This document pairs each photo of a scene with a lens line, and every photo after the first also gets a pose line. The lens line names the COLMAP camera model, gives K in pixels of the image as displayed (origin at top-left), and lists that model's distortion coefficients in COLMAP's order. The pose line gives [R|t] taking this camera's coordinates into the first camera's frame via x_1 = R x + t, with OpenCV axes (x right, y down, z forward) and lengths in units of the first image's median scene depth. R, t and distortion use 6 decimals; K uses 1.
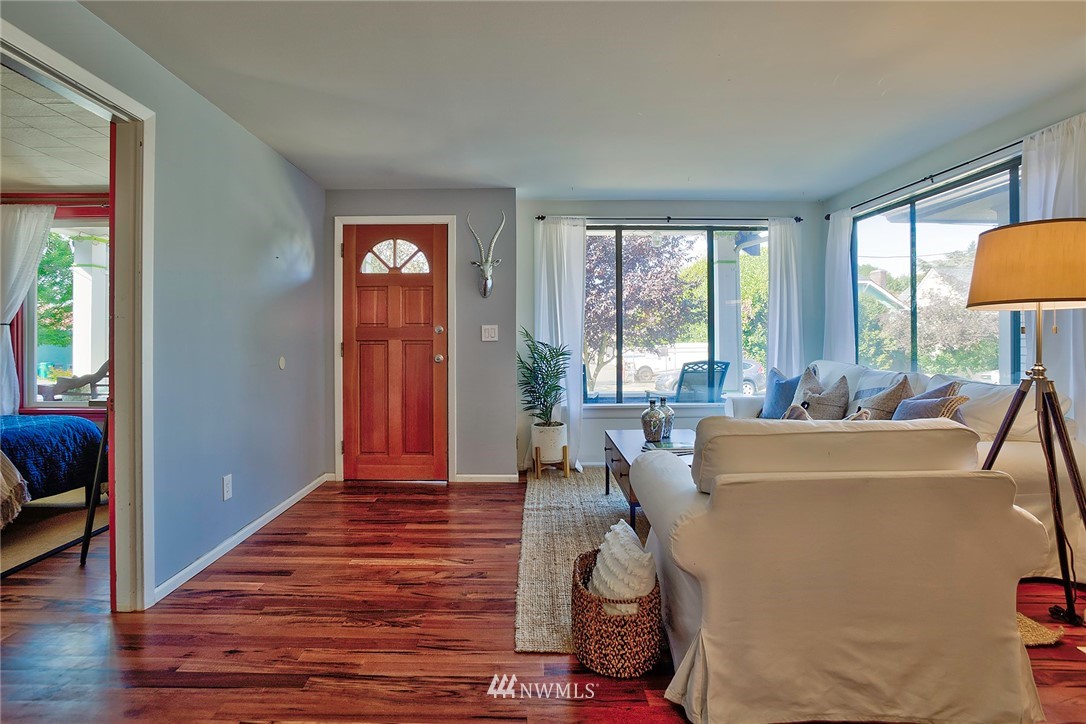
lens RADIAL K [[572.5, 0, 547.8], [0, 572.5, 335.4], [0, 0, 1]] dist [-0.084533, 0.032626]
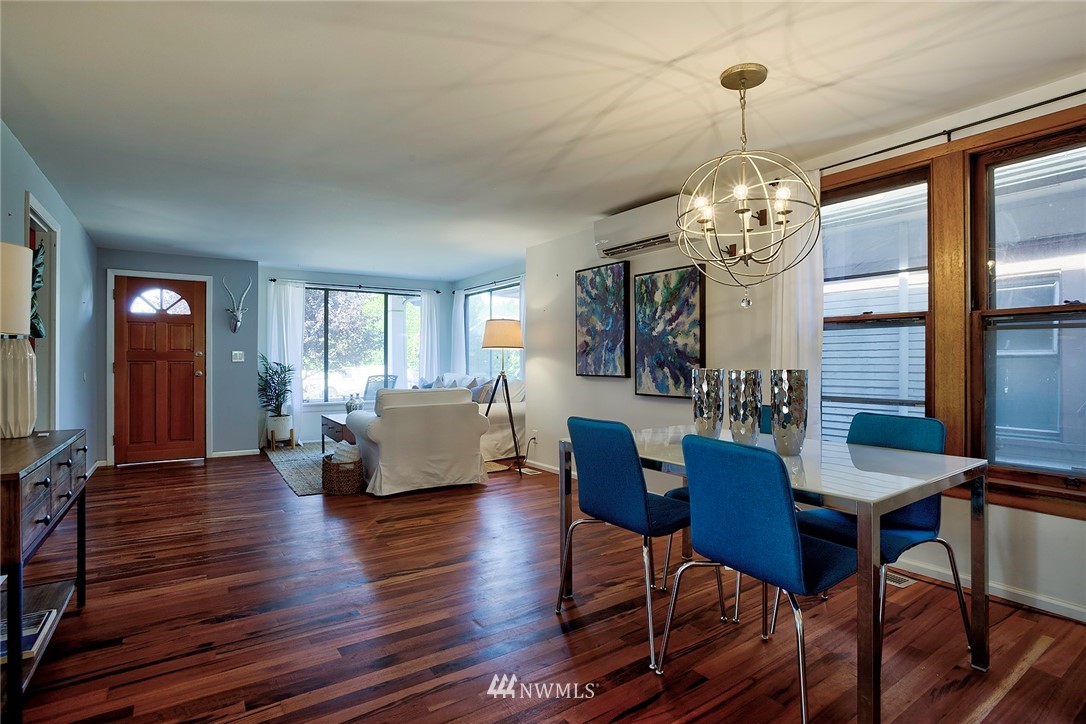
lens RADIAL K [[525.7, 0, 554.9], [0, 525.7, 357.4], [0, 0, 1]] dist [-0.066171, 0.030217]
pose [[0.834096, 0.005050, 0.551596, -0.153632], [-0.004470, 0.999987, -0.002397, -0.002068], [-0.551601, -0.000466, 0.834108, -0.590893]]
